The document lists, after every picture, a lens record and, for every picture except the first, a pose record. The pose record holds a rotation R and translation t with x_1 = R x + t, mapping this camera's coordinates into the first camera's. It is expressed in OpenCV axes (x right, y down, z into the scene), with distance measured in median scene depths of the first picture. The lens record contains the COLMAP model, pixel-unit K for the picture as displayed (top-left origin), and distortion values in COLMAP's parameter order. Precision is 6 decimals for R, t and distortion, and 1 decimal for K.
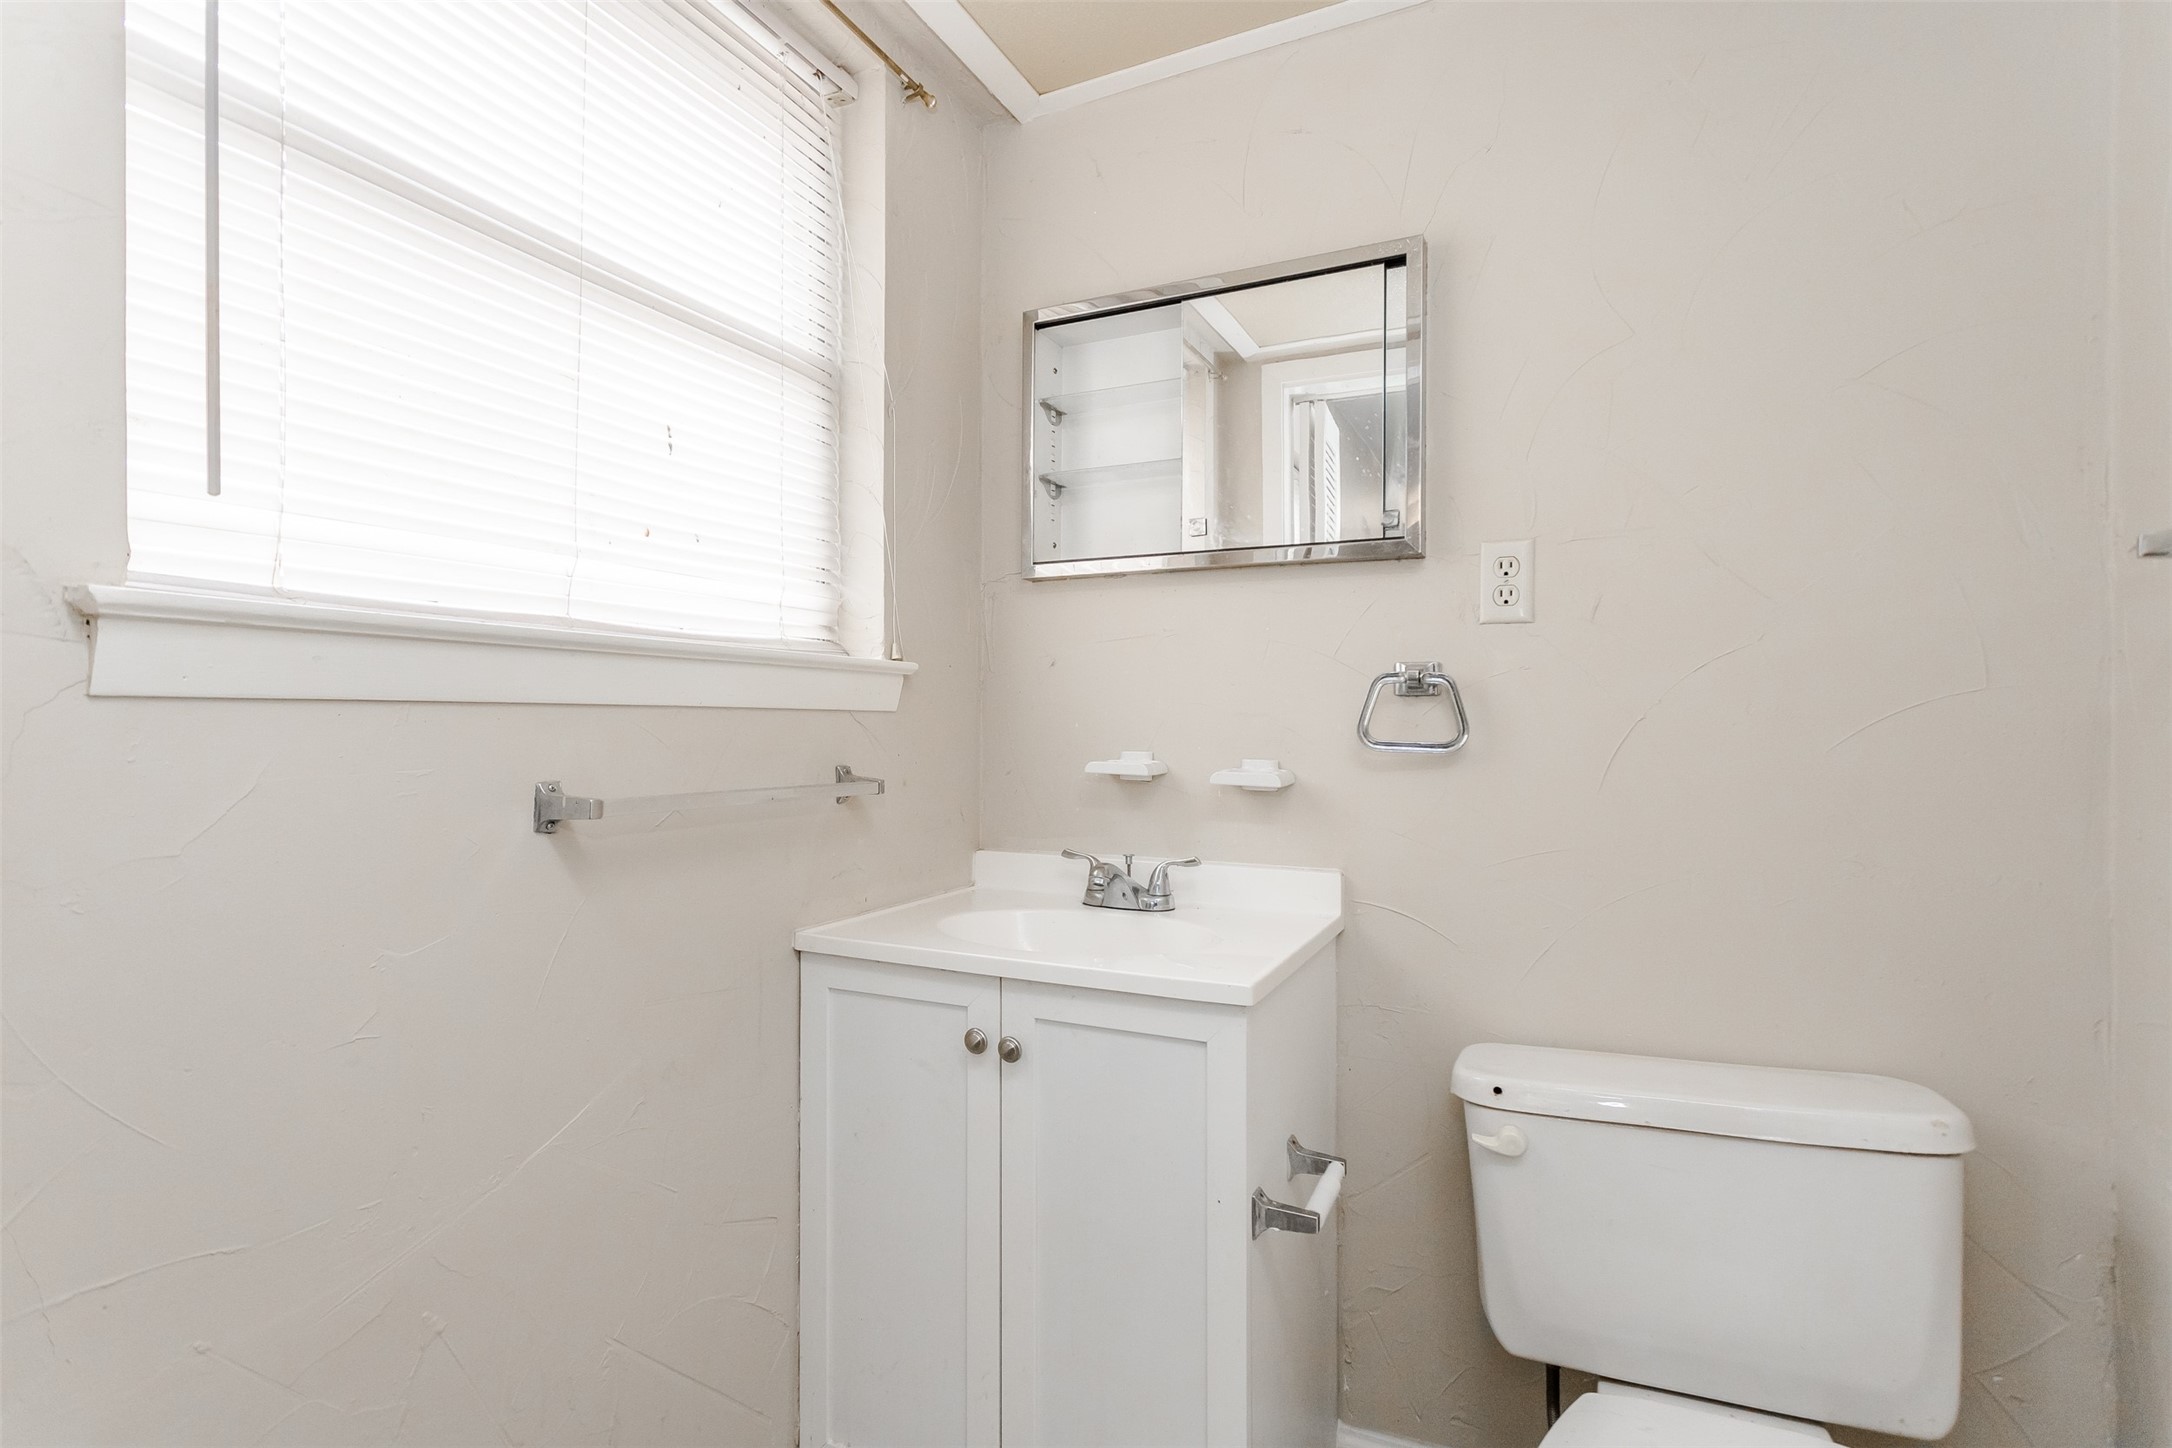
lens RADIAL K [[1030.4, 0, 1084.1], [0, 1030.4, 716.8], [0, 0, 1]] dist [-0.000391, 0.000363]
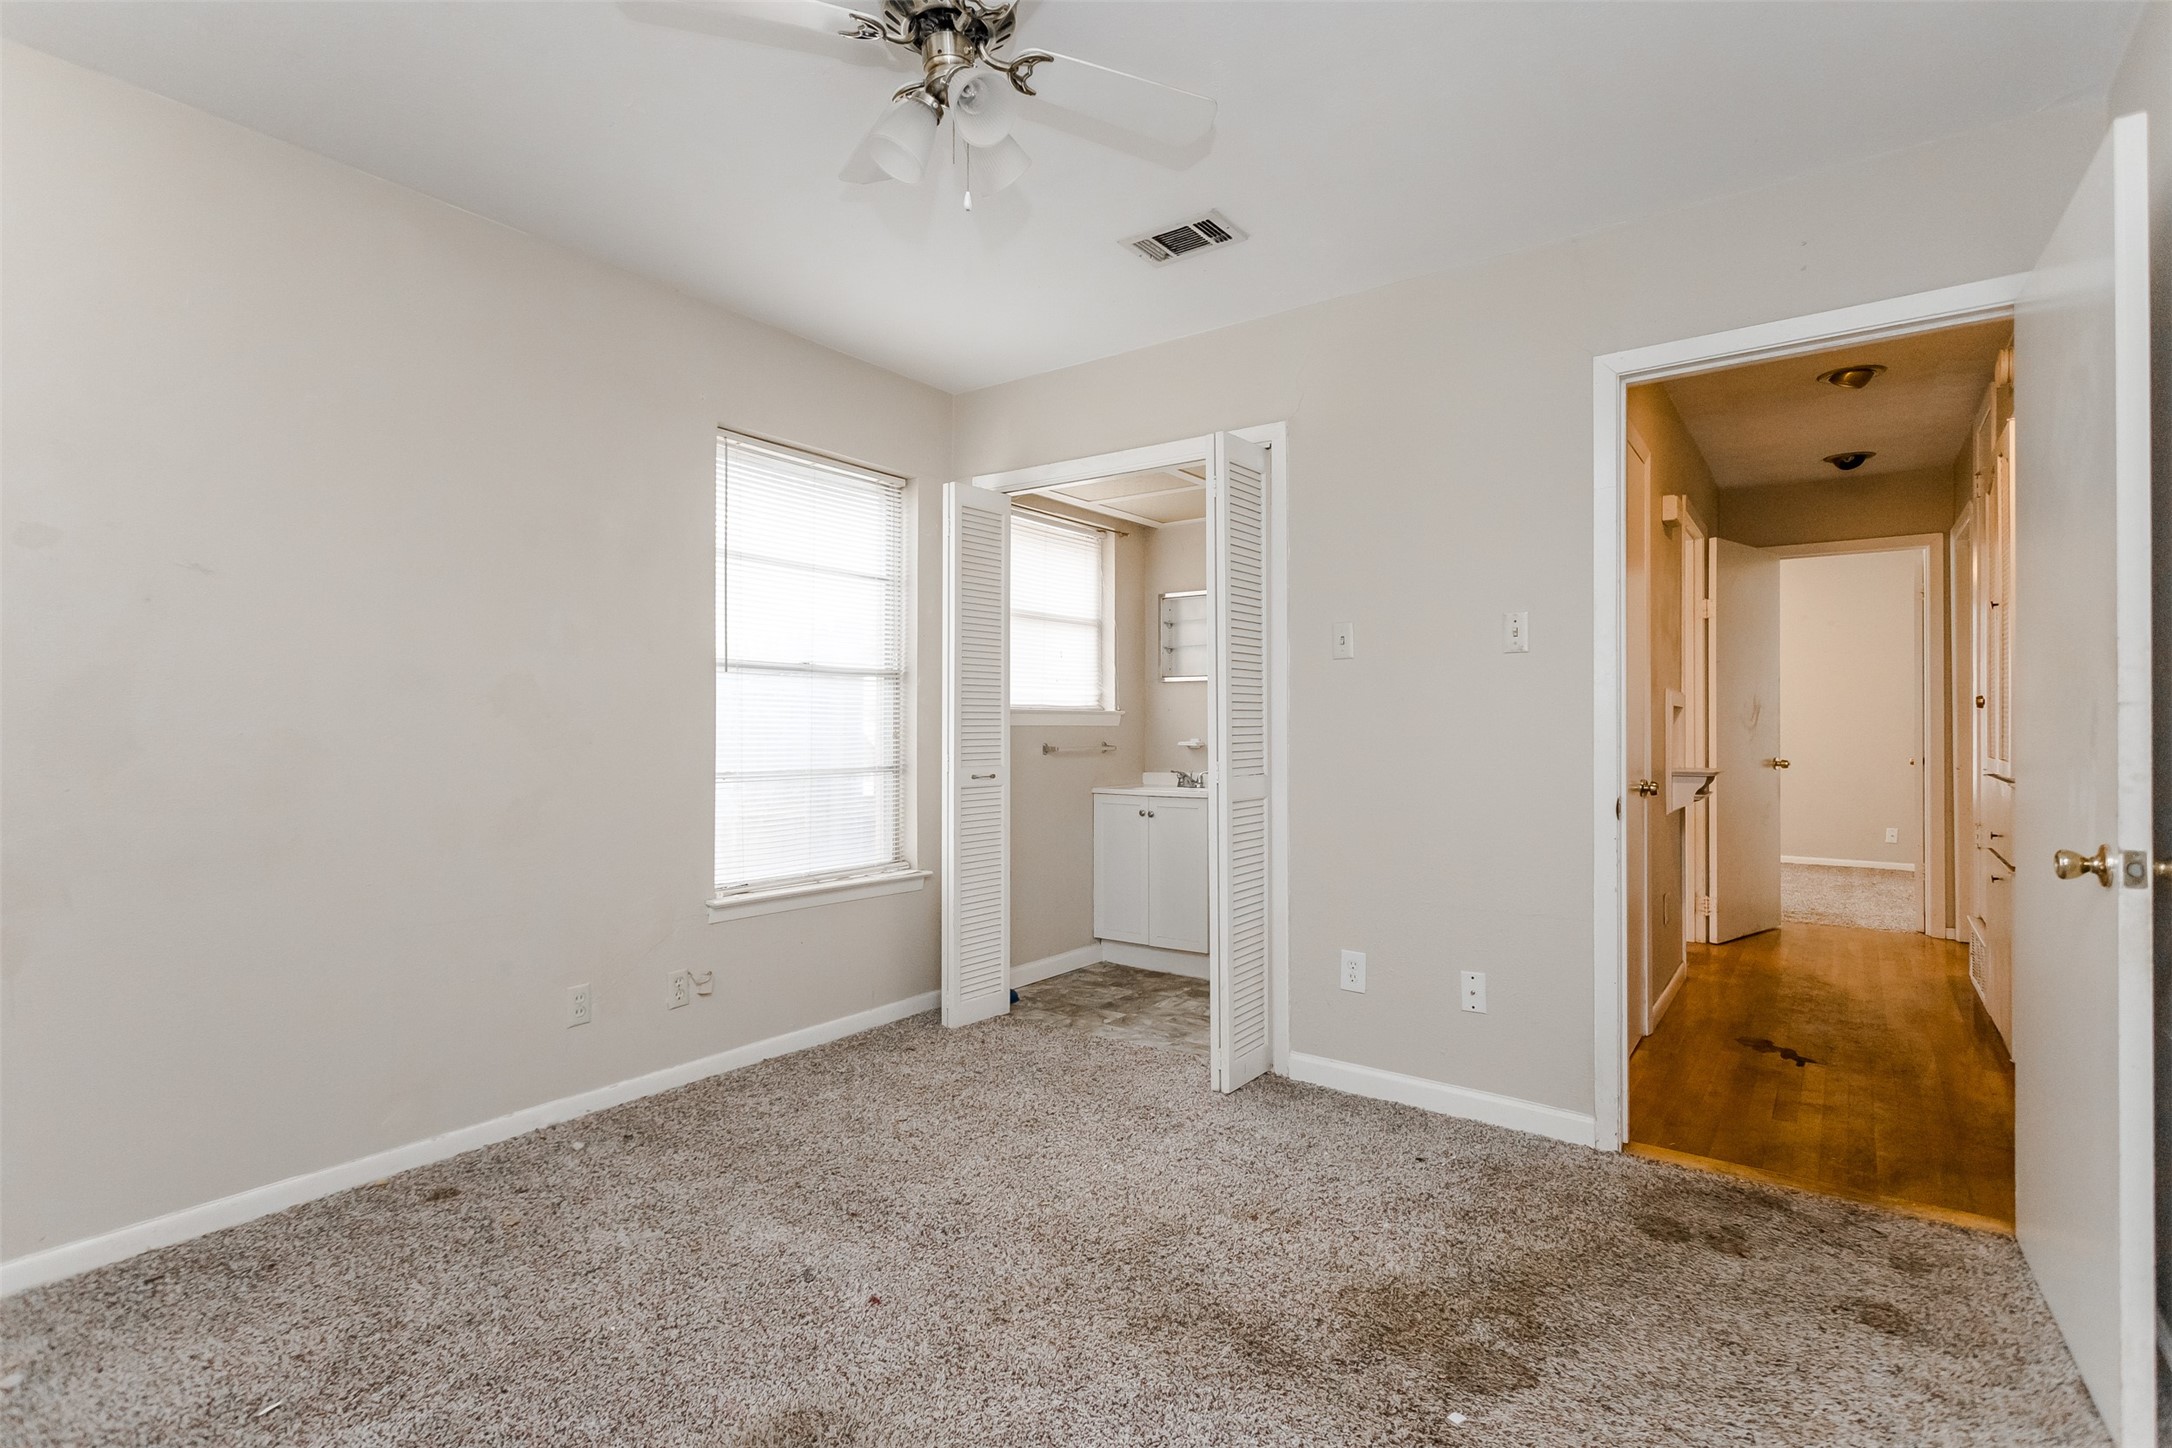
lens RADIAL K [[1030.4, 0, 1084.1], [0, 1030.4, 716.8], [0, 0, 1]] dist [-0.000391, 0.000363]
pose [[0.983883, -0.003569, -0.178778, 0.293550], [0.002516, 0.999978, -0.006119, -0.015598], [0.178796, 0.005570, 0.983870, -2.235398]]
